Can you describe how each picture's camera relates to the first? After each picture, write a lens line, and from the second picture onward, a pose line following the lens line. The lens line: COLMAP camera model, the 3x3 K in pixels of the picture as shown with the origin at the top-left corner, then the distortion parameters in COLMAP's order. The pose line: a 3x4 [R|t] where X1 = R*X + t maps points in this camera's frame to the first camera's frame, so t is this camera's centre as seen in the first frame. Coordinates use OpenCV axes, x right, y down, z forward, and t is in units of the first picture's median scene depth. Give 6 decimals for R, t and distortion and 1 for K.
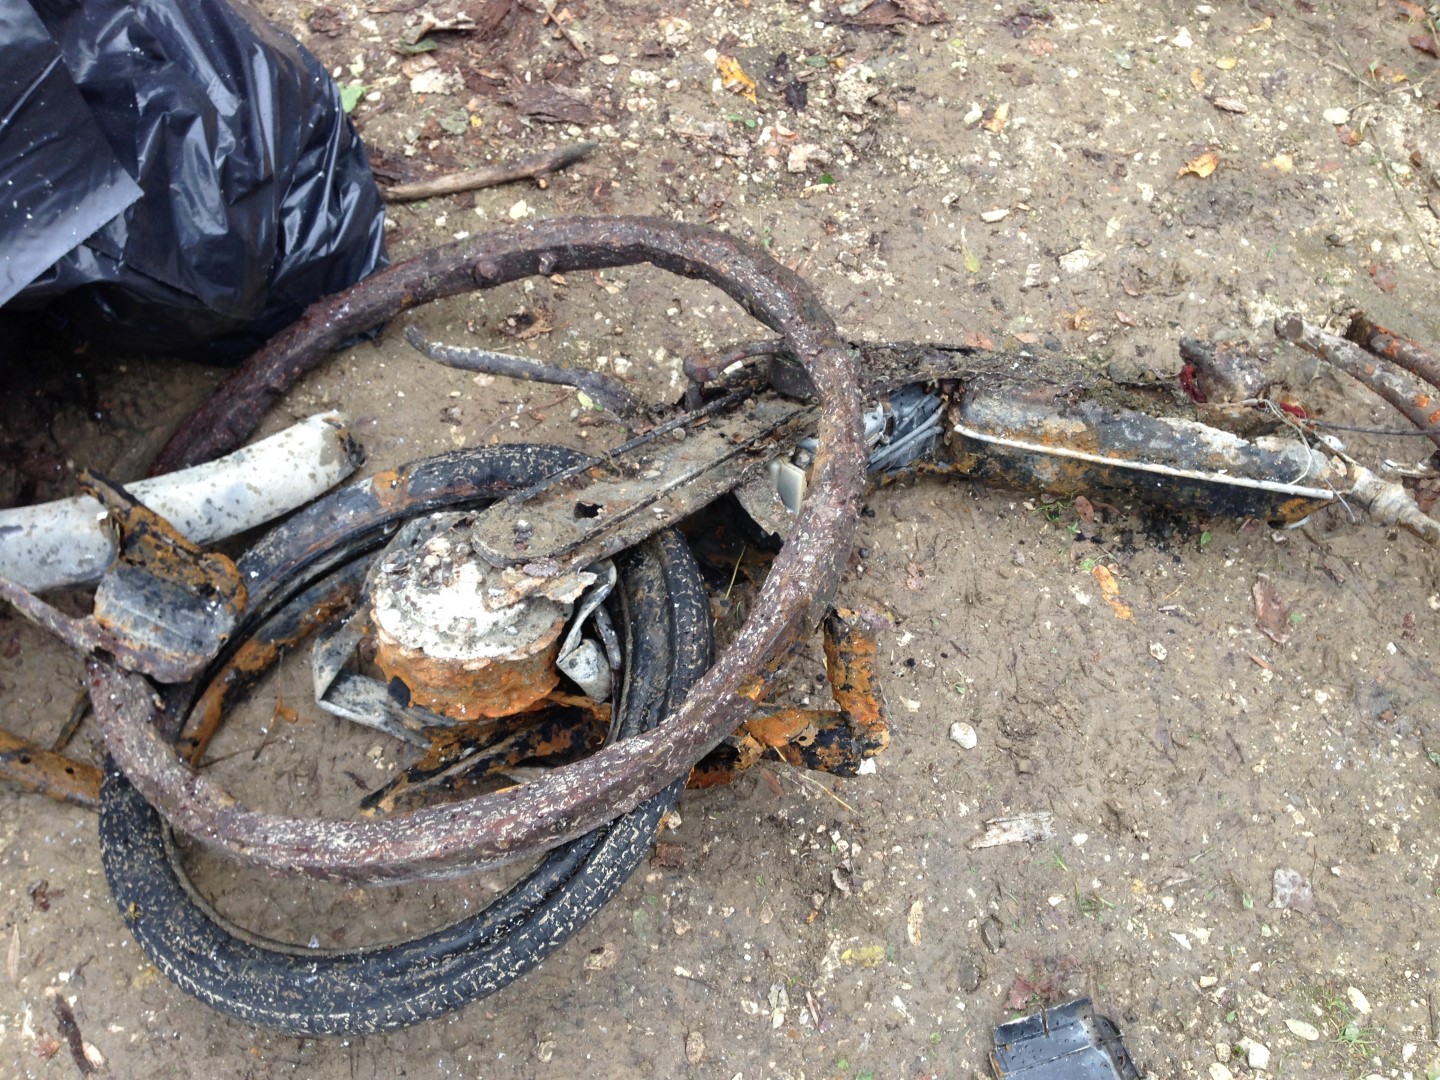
lens RADIAL K [[1311.8, 0, 720.0], [0, 1311.8, 540.0], [0, 0, 1]] dist [0.164756, -0.296557]
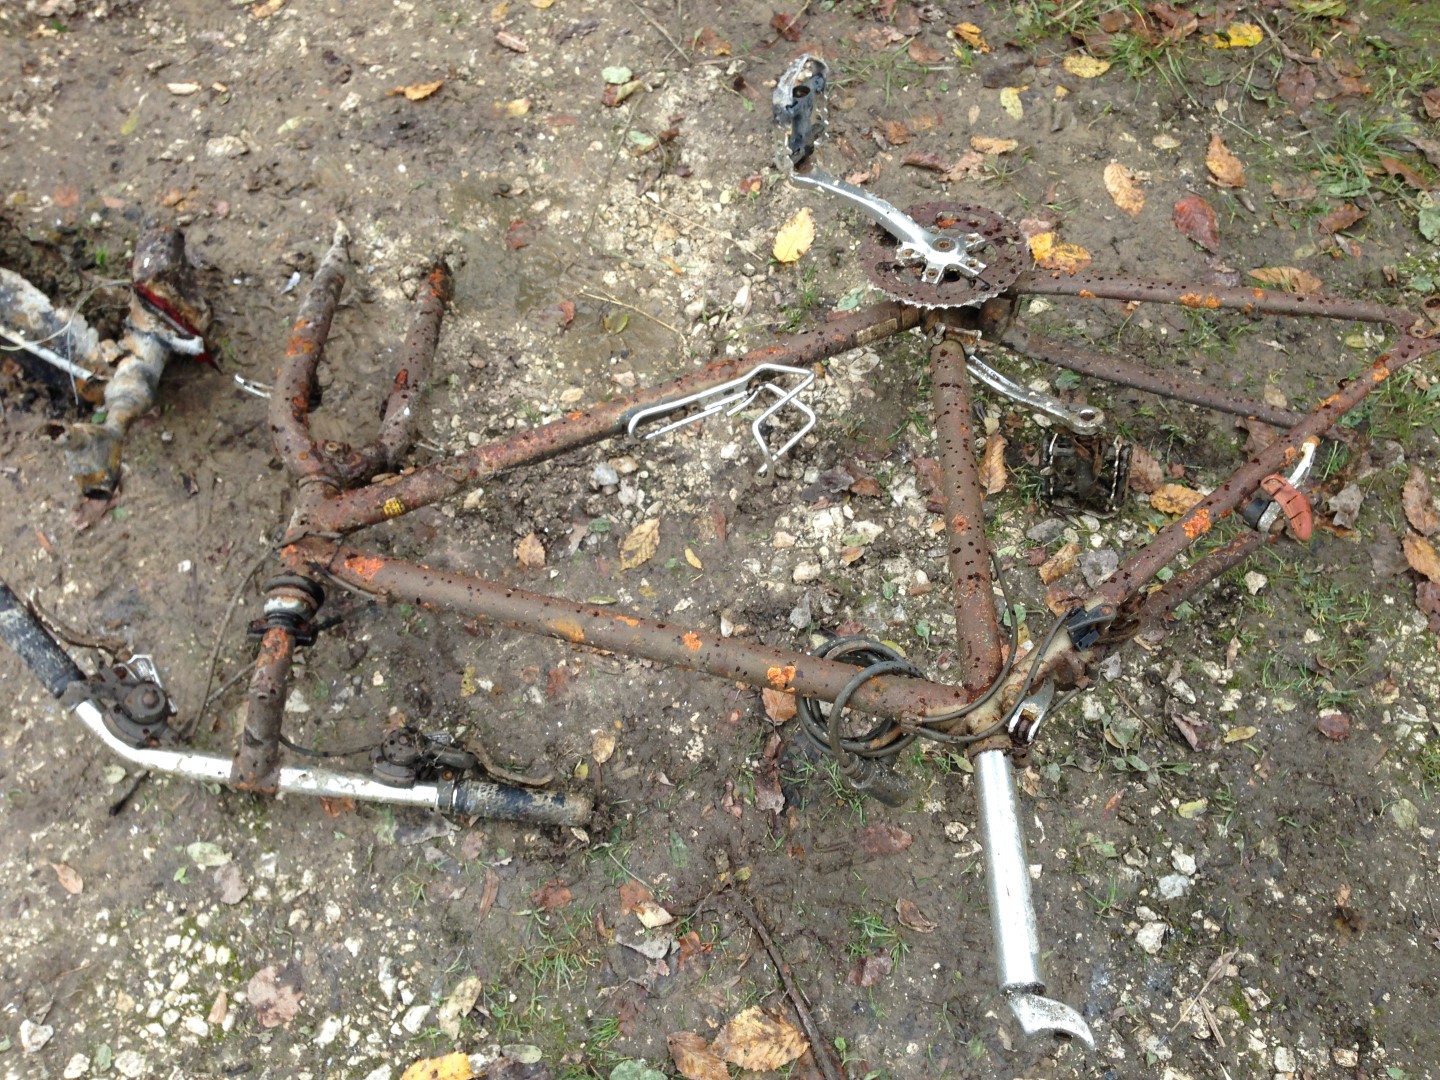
lens RADIAL K [[1311.8, 0, 720.0], [0, 1311.8, 540.0], [0, 0, 1]] dist [0.164756, -0.296557]
pose [[0.940354, 0.256131, -0.223900, 0.938597], [-0.257940, 0.965918, 0.021649, -0.048705], [0.221814, 0.037395, 0.974372, 0.143273]]
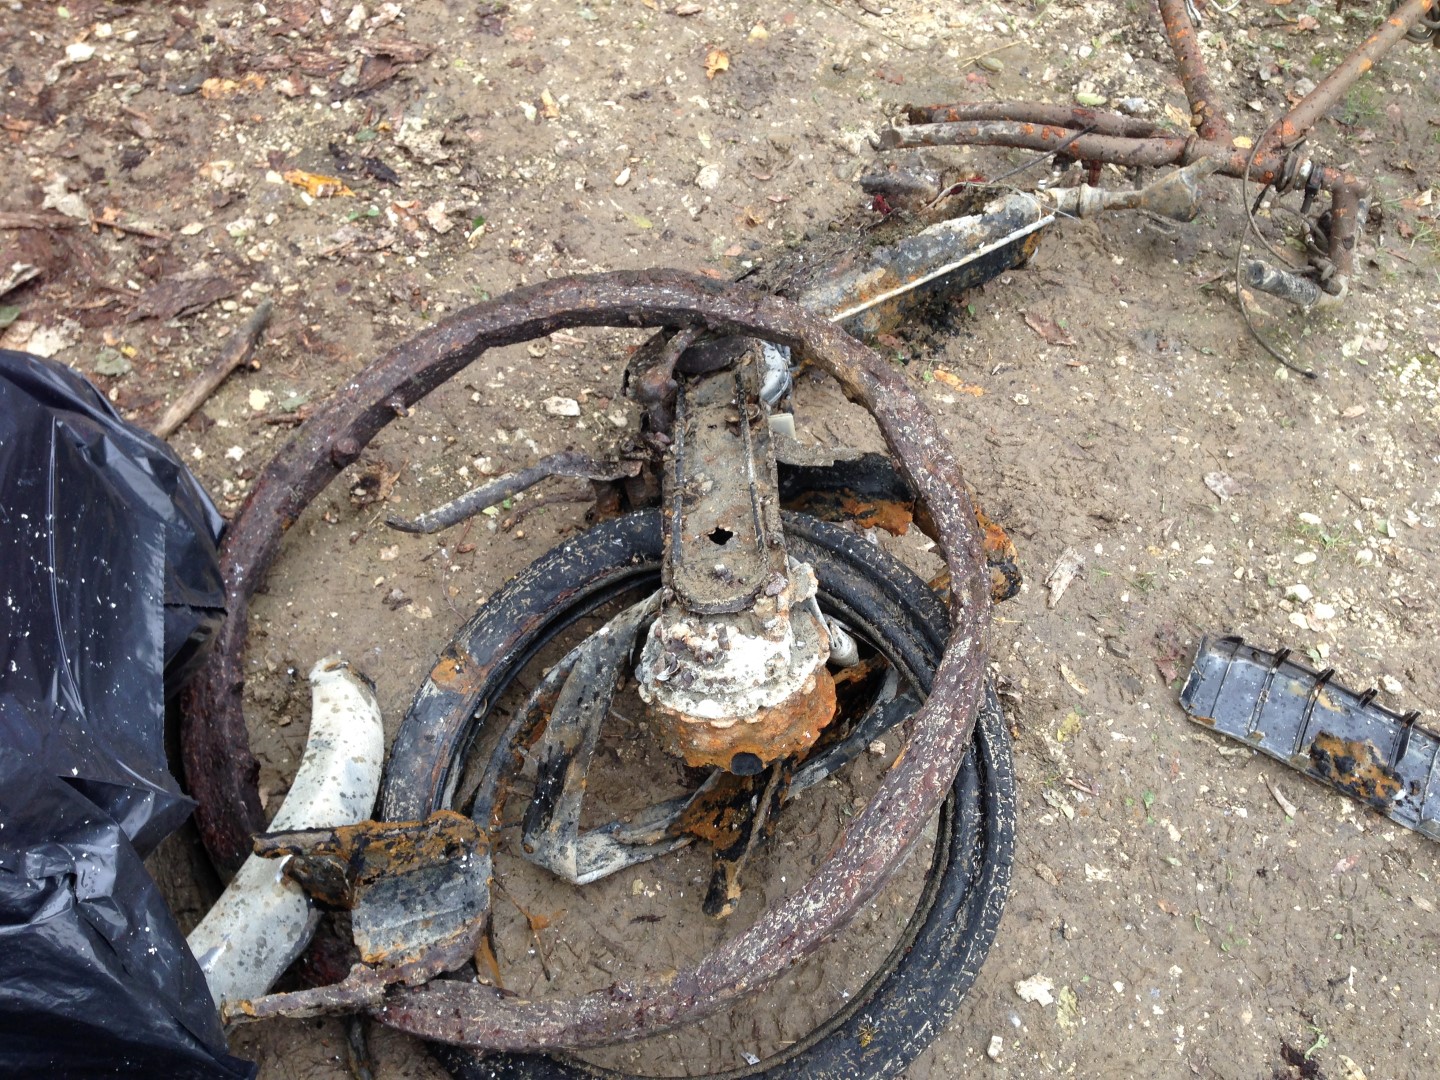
lens RADIAL K [[1326.9, 0, 720.0], [0, 1326.9, 540.0], [0, 0, 1]] dist [0.164046, -0.276379]
pose [[0.703252, -0.569014, 0.426216, -0.388213], [0.574504, 0.807988, 0.130767, -0.110623], [-0.418786, 0.152900, 0.895120, 0.045058]]
